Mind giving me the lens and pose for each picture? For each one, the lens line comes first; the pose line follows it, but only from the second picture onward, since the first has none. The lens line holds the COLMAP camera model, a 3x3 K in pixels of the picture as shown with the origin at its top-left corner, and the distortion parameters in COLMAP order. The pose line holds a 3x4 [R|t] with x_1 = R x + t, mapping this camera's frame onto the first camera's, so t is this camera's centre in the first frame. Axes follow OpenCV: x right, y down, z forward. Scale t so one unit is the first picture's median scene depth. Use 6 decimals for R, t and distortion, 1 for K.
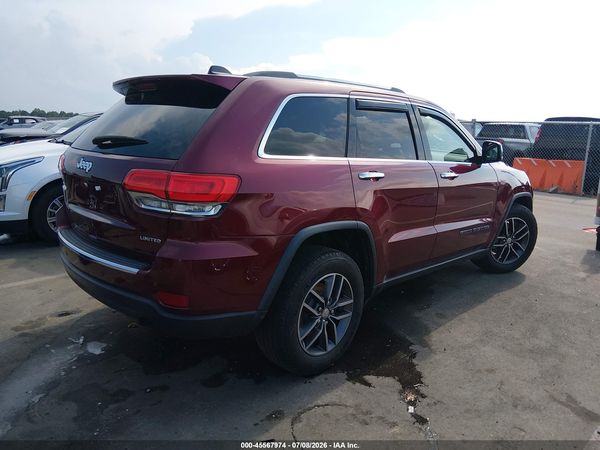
lens RADIAL K [[449.7, 0, 299.8], [0, 449.7, 237.8], [0, 0, 1]] dist [0.081749, -0.129092]
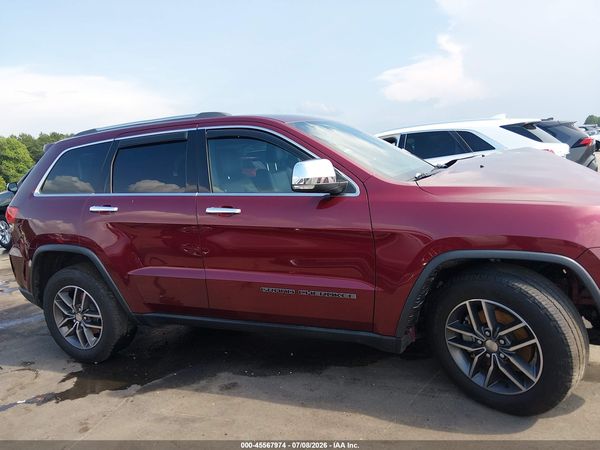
lens RADIAL K [[449.7, 0, 299.8], [0, 449.7, 237.8], [0, 0, 1]] dist [0.081749, -0.129092]
pose [[0.356065, 0.102591, -0.928813, 1.424531], [-0.112141, 0.991463, 0.066521, -0.204070], [0.927708, 0.080472, 0.364530, 1.076630]]
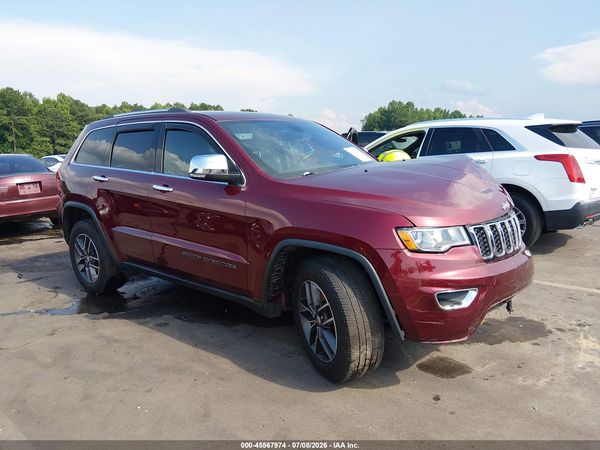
lens RADIAL K [[449.7, 0, 299.8], [0, 449.7, 237.8], [0, 0, 1]] dist [0.081749, -0.129092]
pose [[0.080538, 0.173224, -0.981584, 1.744771], [-0.196110, 0.968288, 0.154787, -0.316900], [0.977269, 0.180032, 0.111955, 1.544941]]
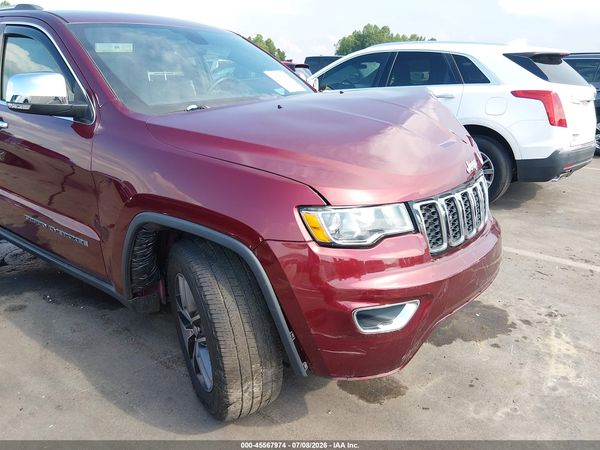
lens RADIAL K [[449.7, 0, 299.8], [0, 449.7, 237.8], [0, 0, 1]] dist [0.081749, -0.129092]
pose [[0.143217, 0.321594, -0.935984, 1.418731], [-0.227698, 0.931070, 0.285065, -0.358536], [0.963142, 0.172295, 0.206572, 1.718026]]
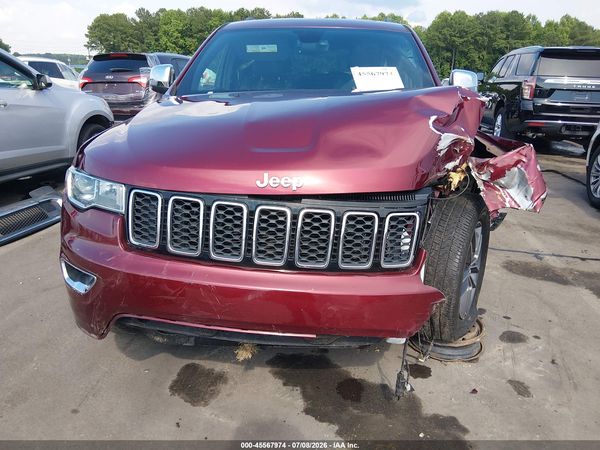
lens RADIAL K [[447.1, 0, 300.1], [0, 447.1, 236.8], [0, 0, 1]] dist [0.076017, -0.108657]
pose [[-0.778519, 0.173376, -0.603199, 1.067865], [-0.182243, 0.857231, 0.481603, -0.532836], [0.600579, 0.484866, -0.635775, 2.505382]]
